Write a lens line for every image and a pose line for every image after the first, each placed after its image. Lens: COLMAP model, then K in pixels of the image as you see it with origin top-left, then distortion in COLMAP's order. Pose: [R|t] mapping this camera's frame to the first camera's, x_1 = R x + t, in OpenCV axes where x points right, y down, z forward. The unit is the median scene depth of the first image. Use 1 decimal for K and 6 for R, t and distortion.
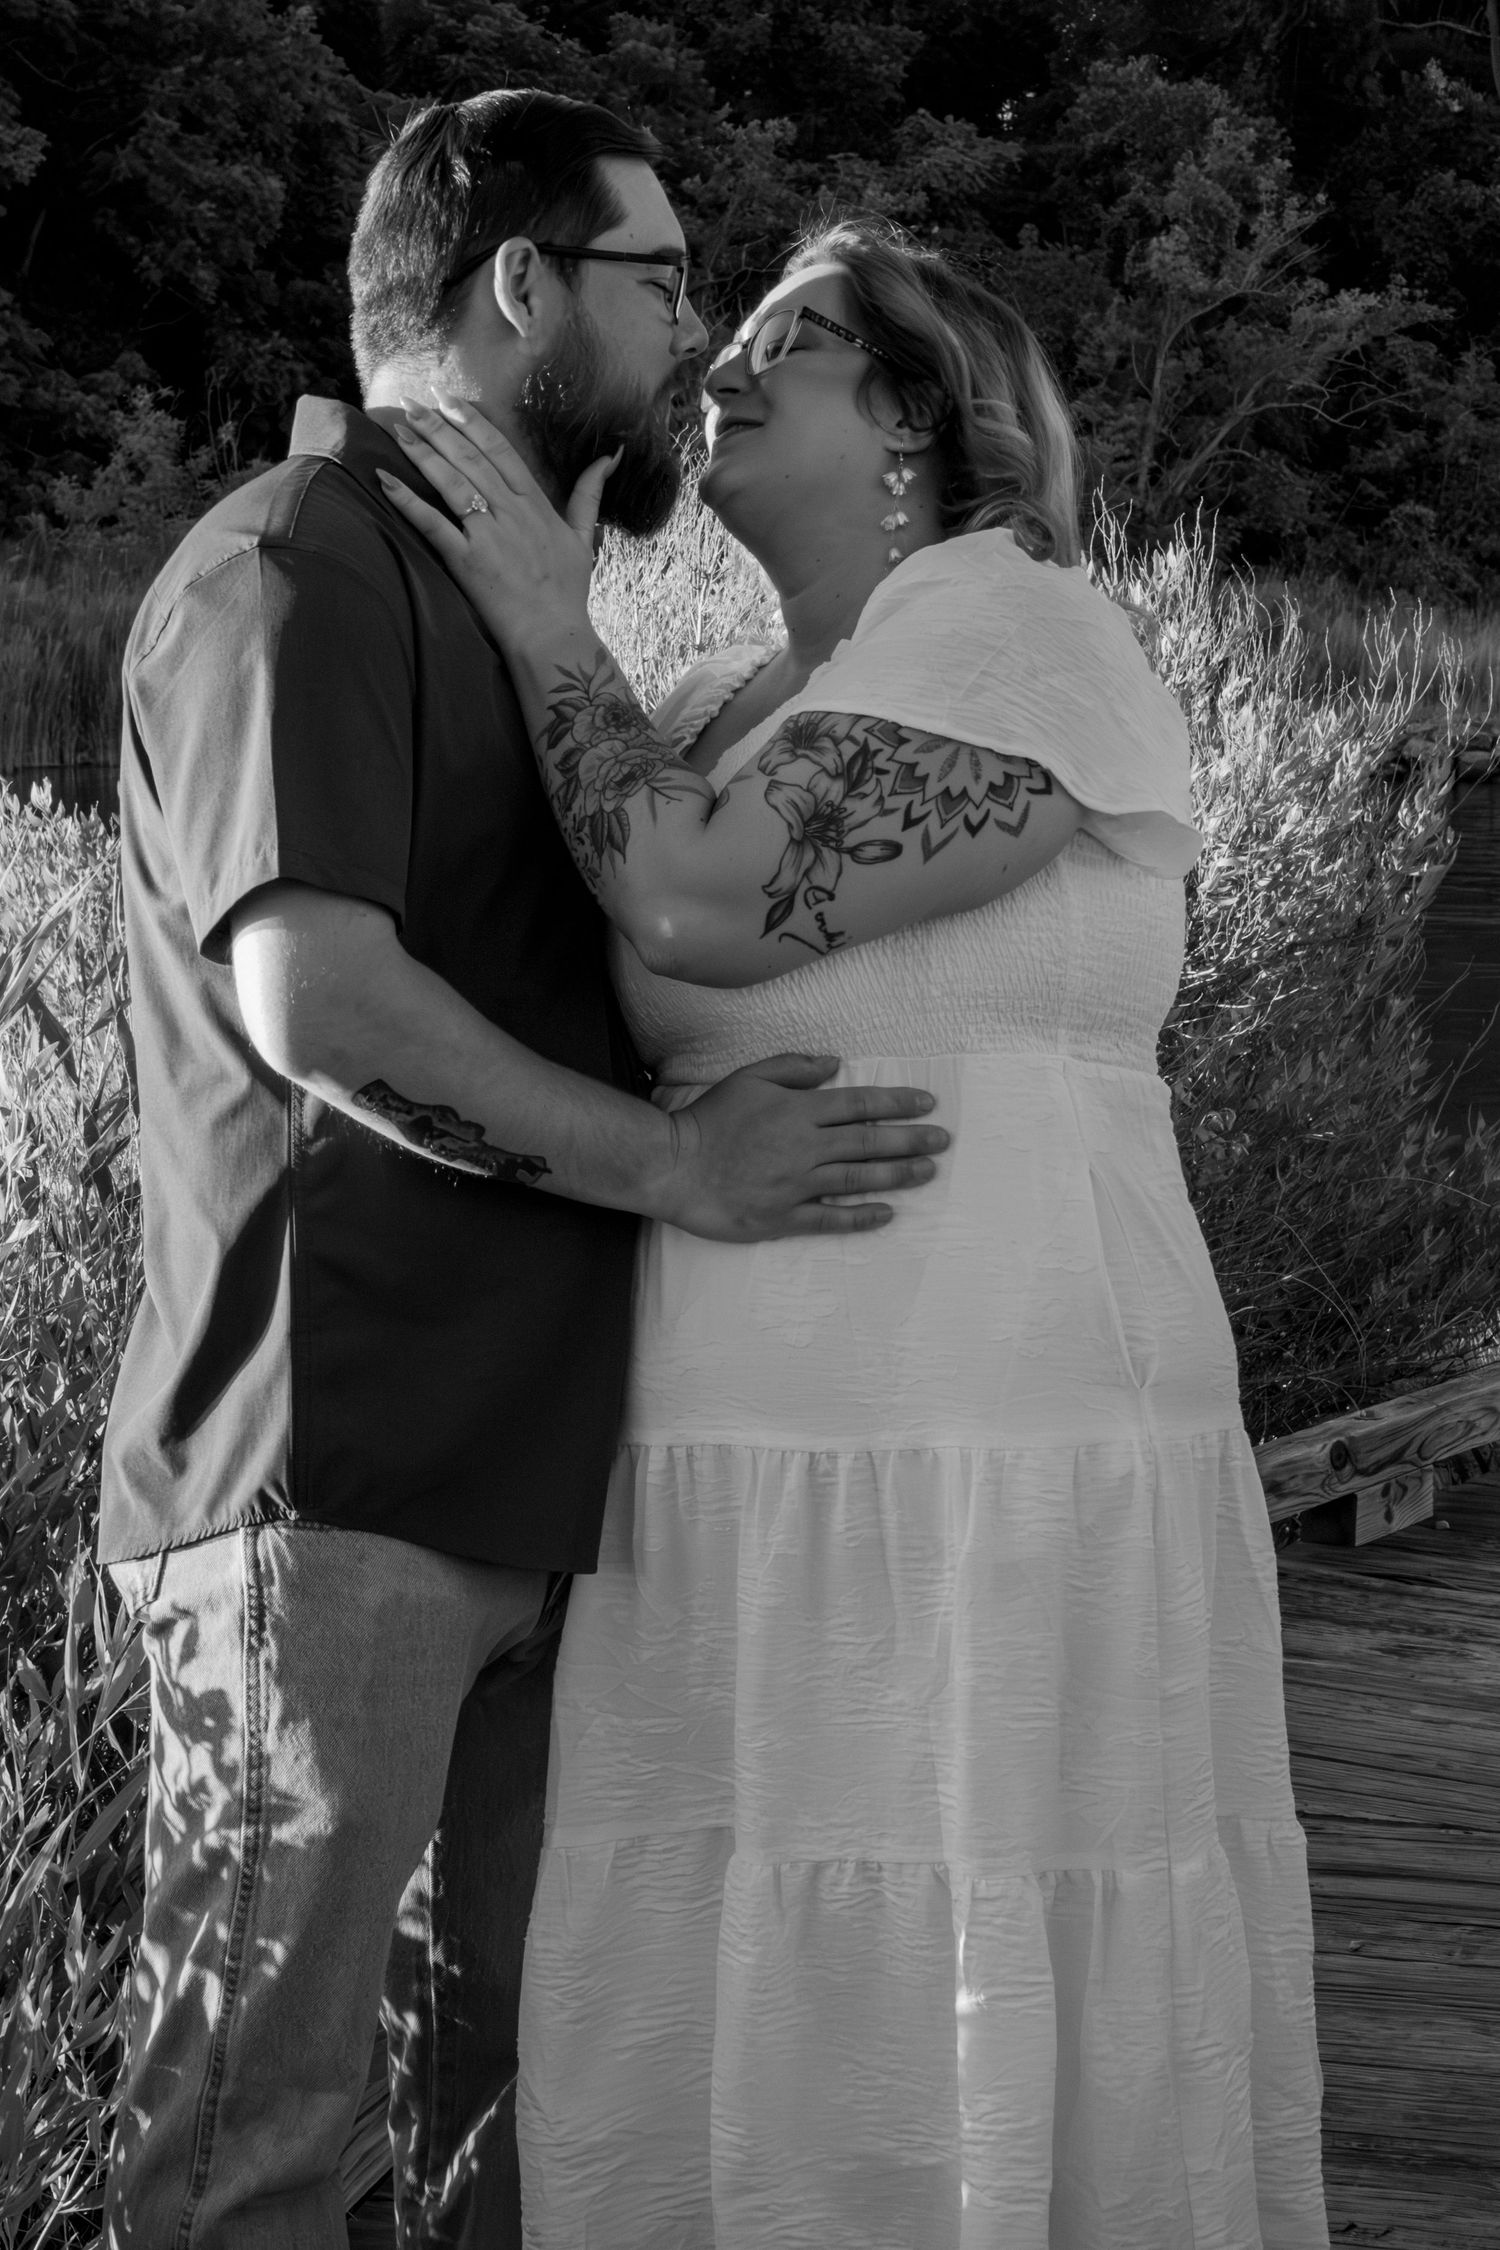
lens RADIAL K [[5019.4, 0, 750.0], [0, 5019.4, 1125.0], [0, 0, 1]] dist [0.533448, -0.437211]
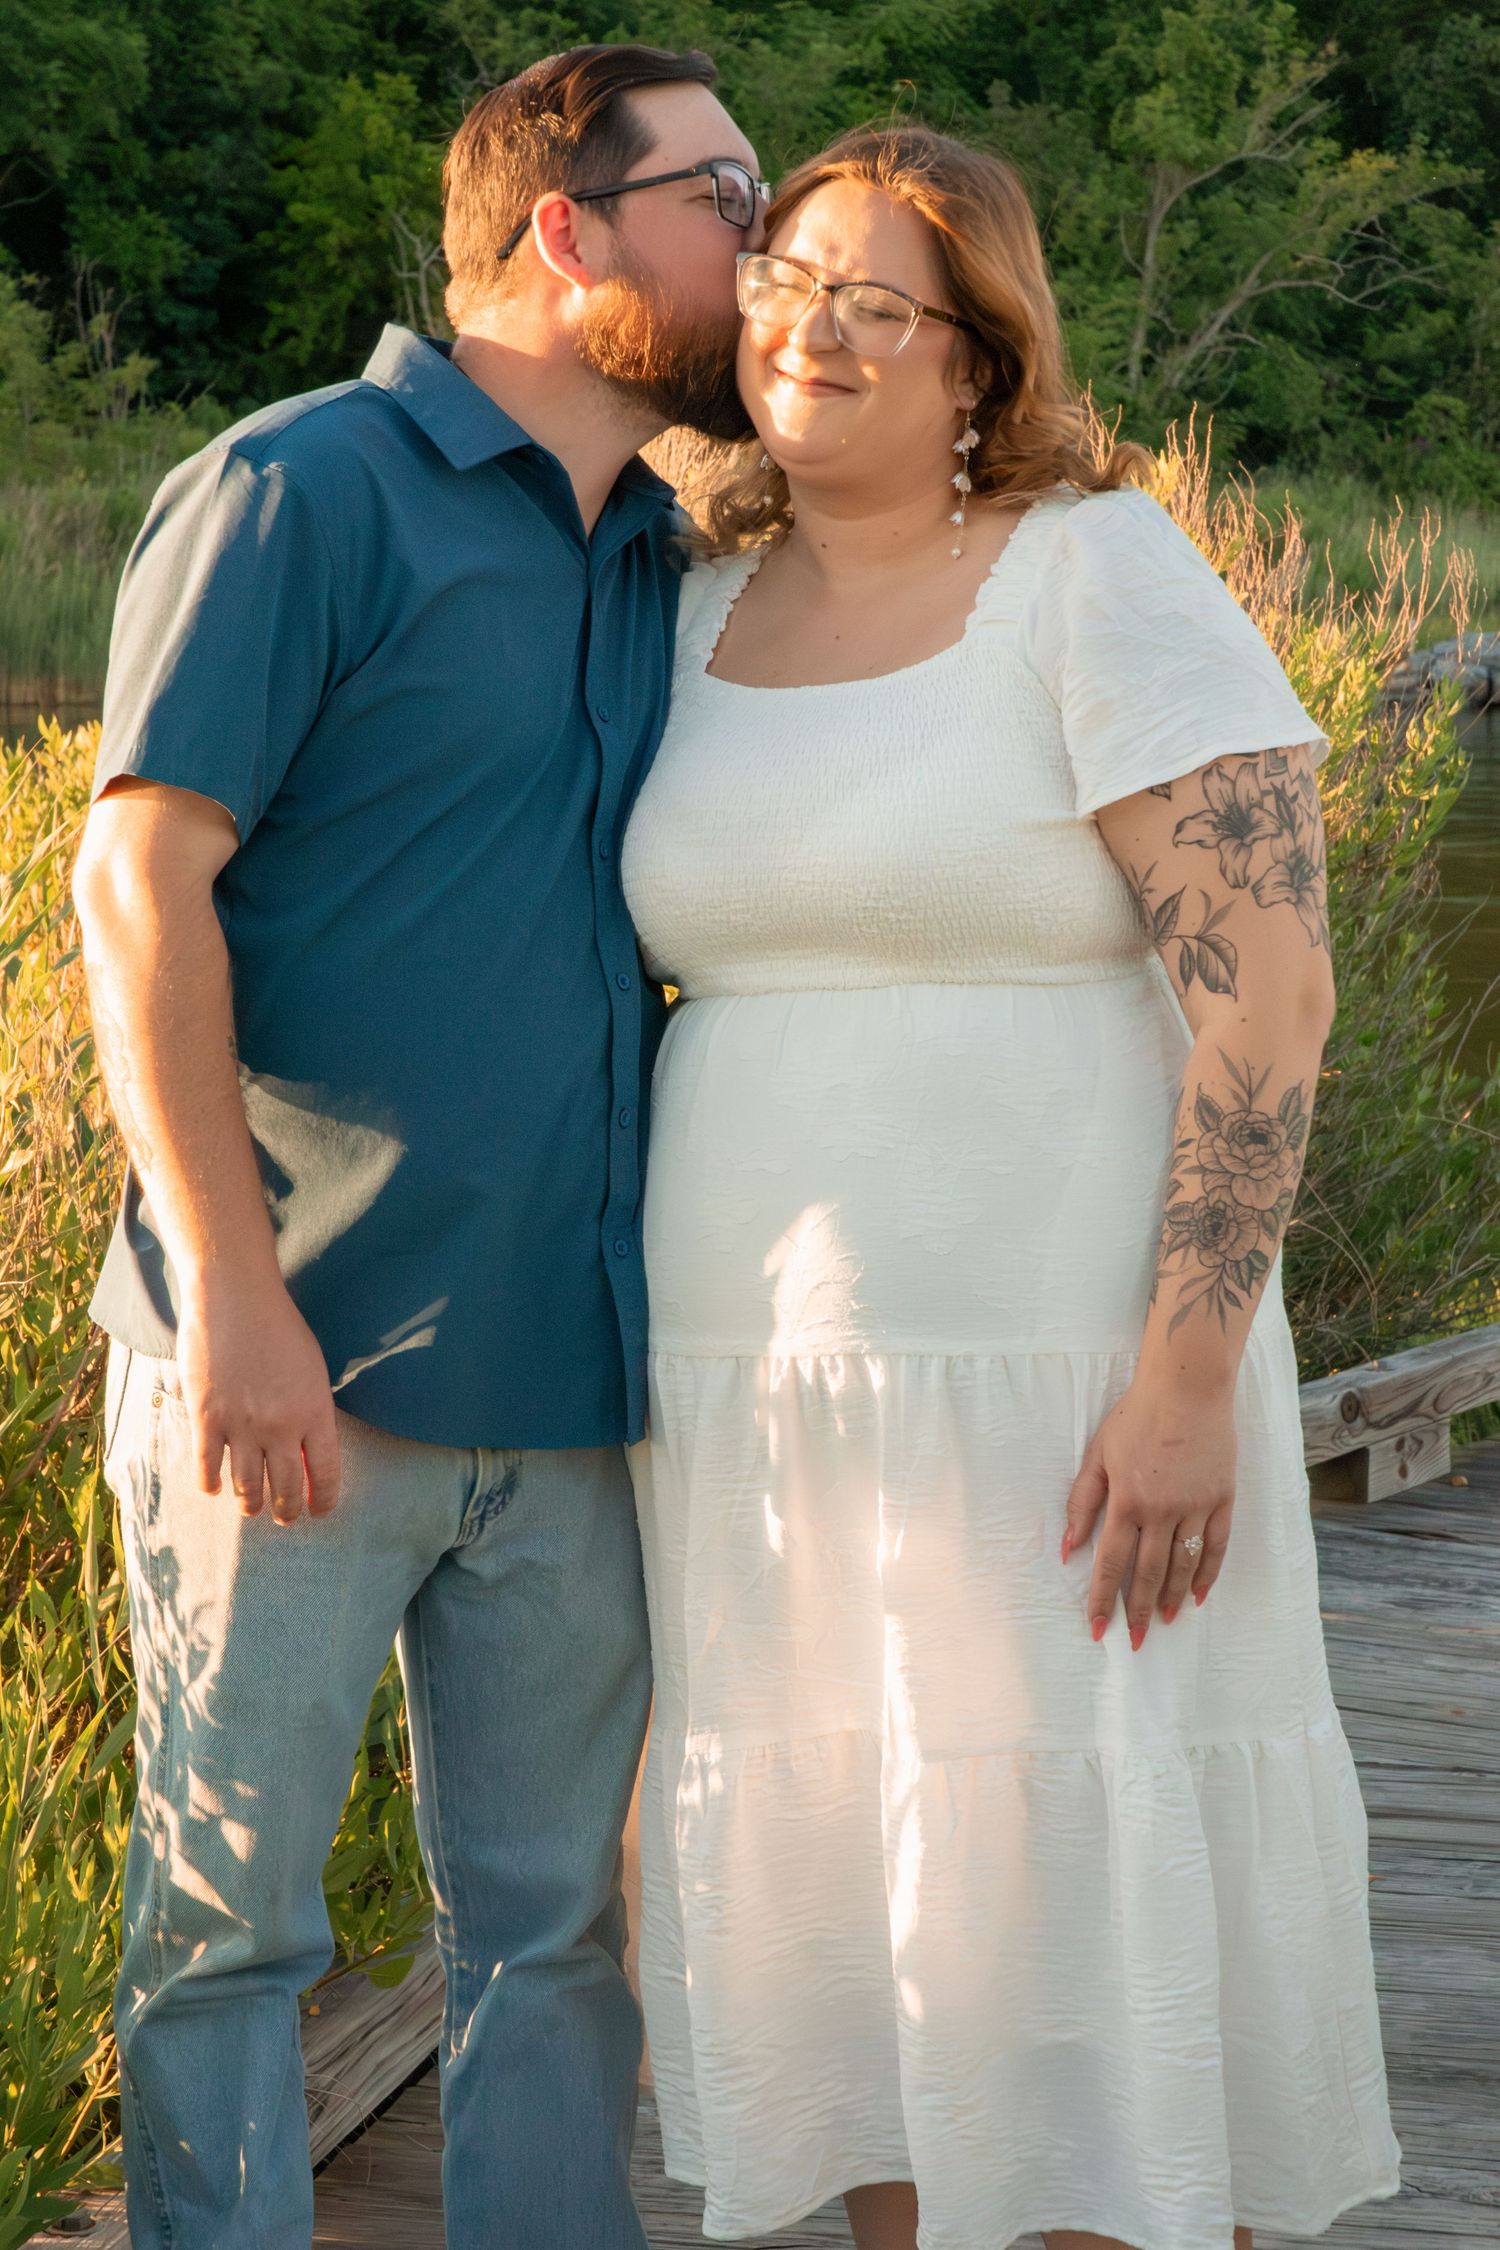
lens RADIAL K [[6954.2, 0, 750.0], [0, 6954.2, 1125.0], [0, 0, 1]] dist [0.821100, 1.562151]
pose [[0.999723, -0.011823, 0.020354, -0.020931], [0.012095, 0.999839, -0.013278, 0.025951], [-0.020193, 0.013521, 0.999705, -0.290397]]
